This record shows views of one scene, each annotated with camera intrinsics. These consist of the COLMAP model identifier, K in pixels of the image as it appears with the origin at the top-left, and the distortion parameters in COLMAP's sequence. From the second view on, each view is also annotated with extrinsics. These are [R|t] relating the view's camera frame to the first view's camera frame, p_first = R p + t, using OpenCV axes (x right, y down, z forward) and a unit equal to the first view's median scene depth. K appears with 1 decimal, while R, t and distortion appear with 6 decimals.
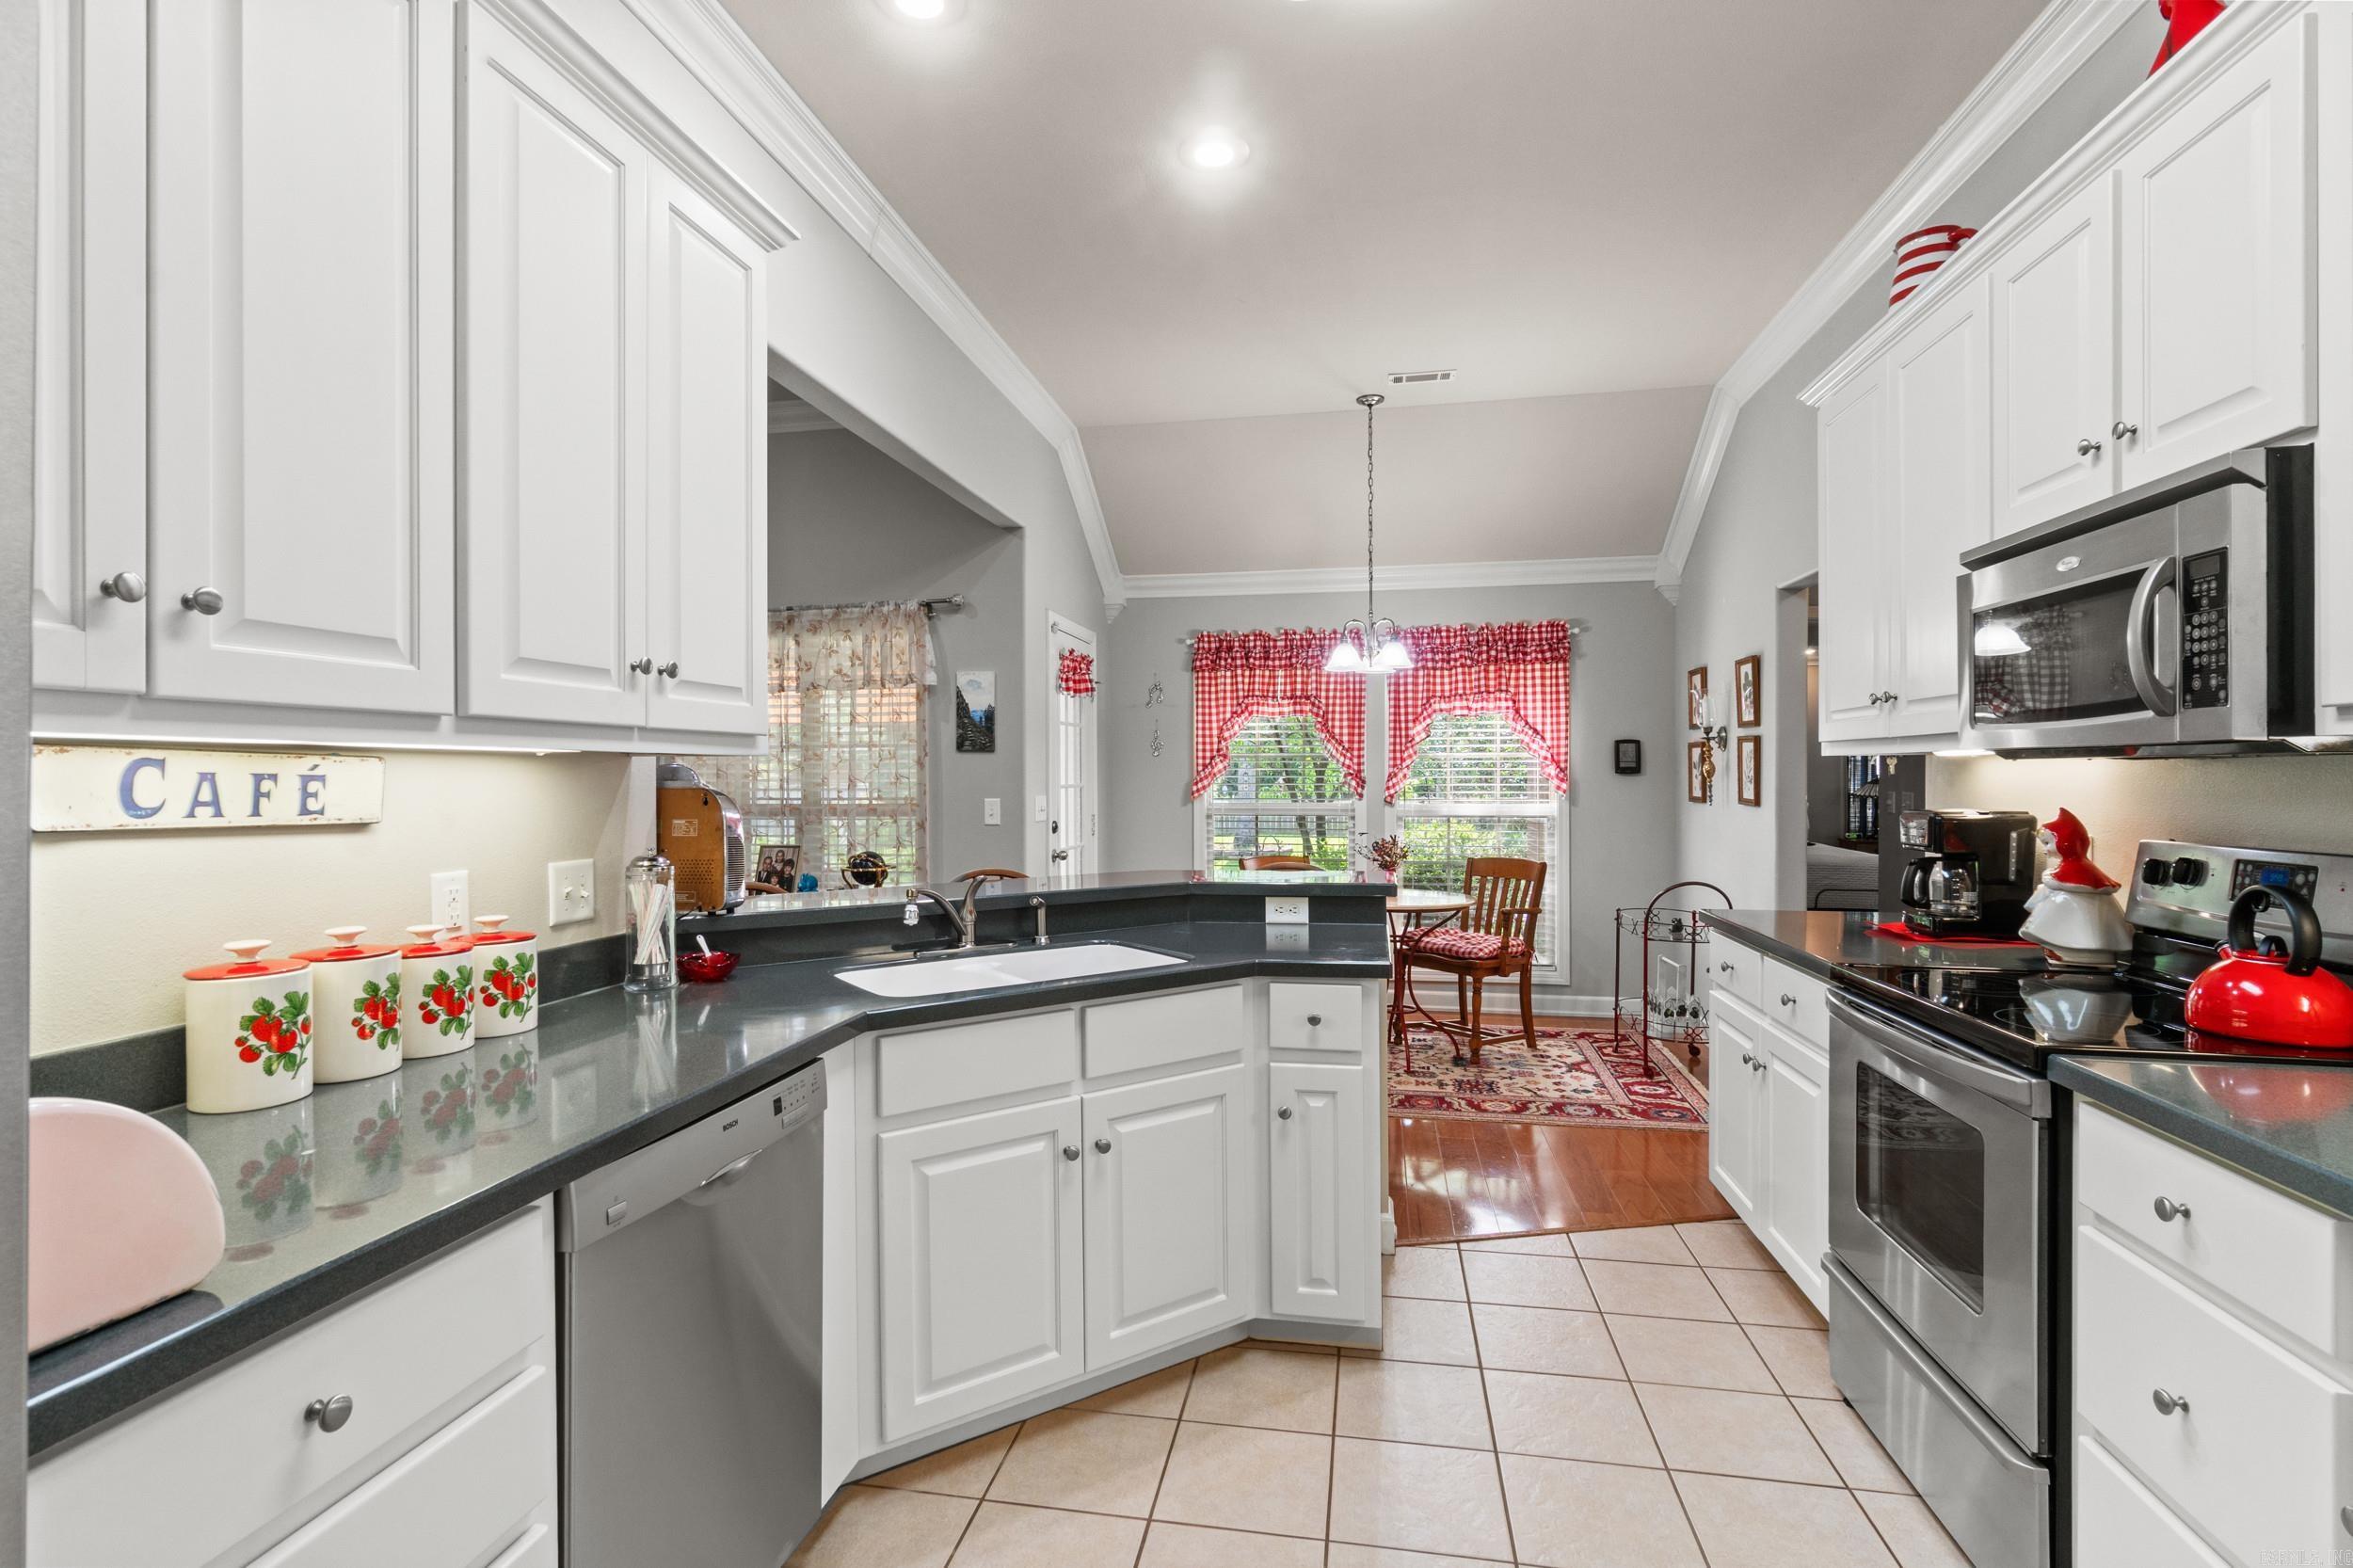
lens RADIAL K [[1085.8, 0, 1177.4], [0, 1085.8, 787.2], [0, 0, 1]] dist [-0.000015, -0.000150]
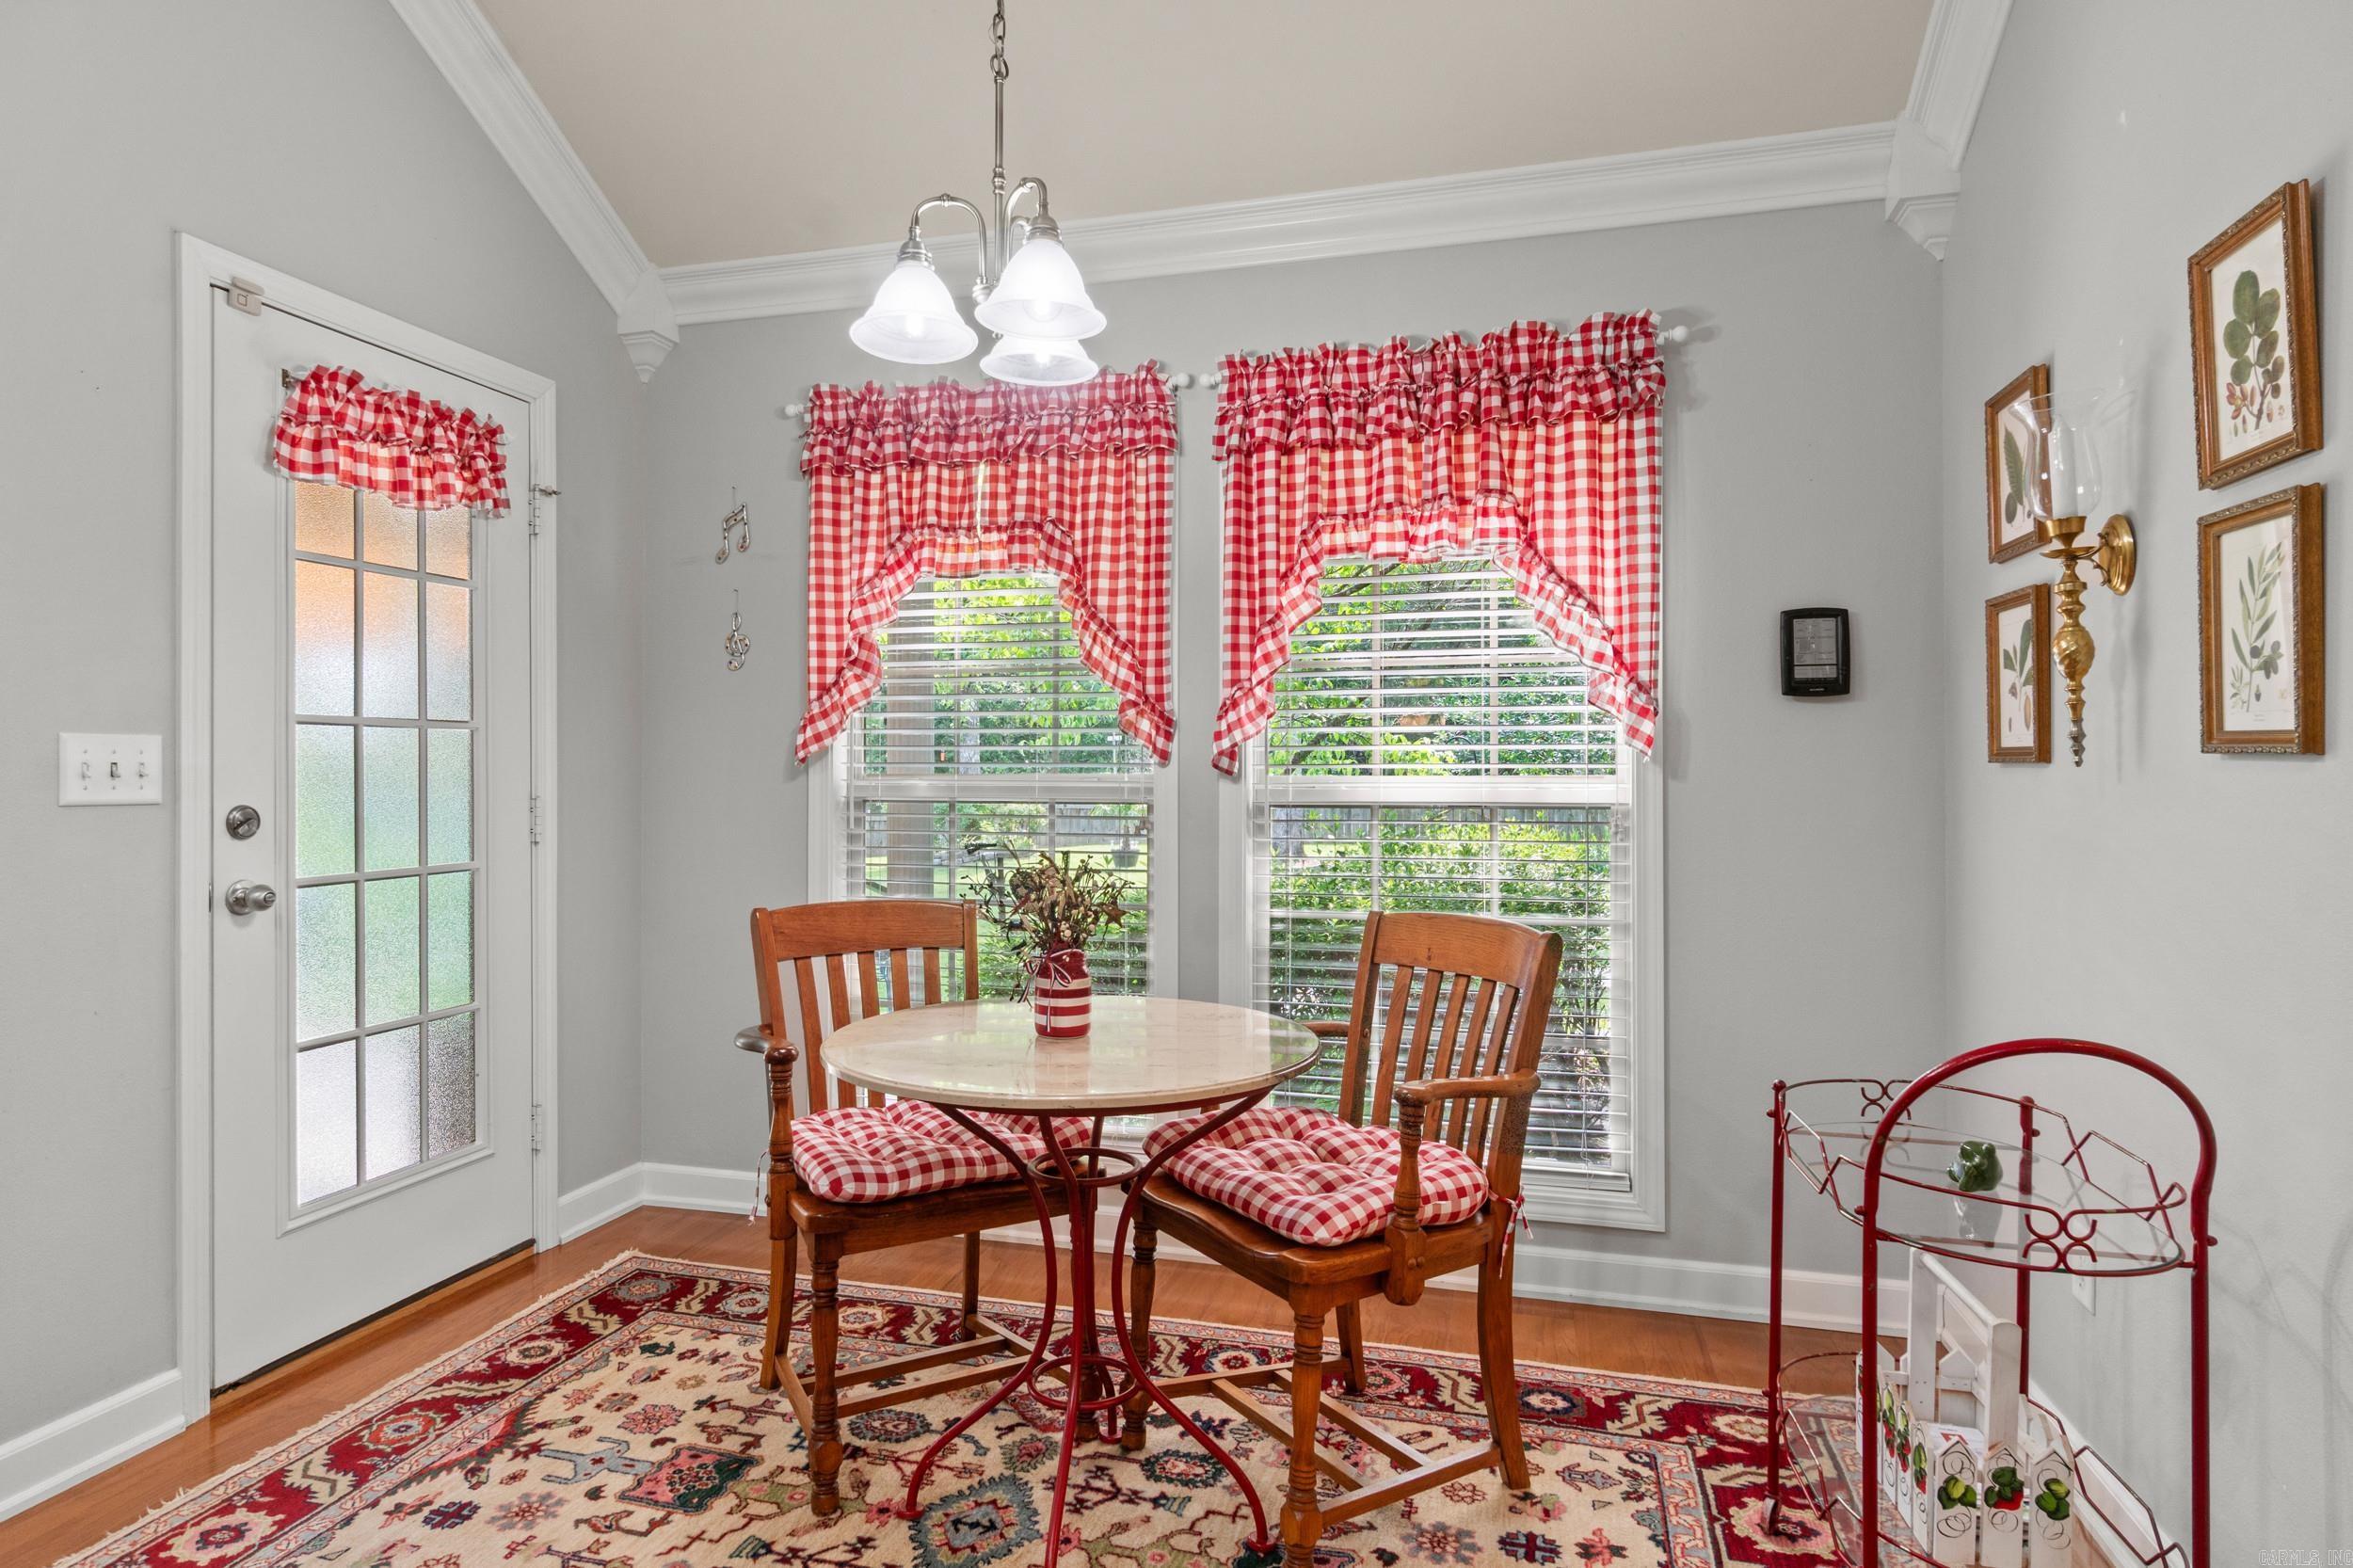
lens RADIAL K [[1272.8, 0, 1175.0], [0, 1272.8, 772.8], [0, 0, 1]] dist [-0.006486, 0.000540]
pose [[0.996558, 0.002145, -0.082877, 0.222844], [-0.002977, 0.999946, -0.009916, 0.020291], [0.082851, 0.010129, 0.996510, 0.525100]]
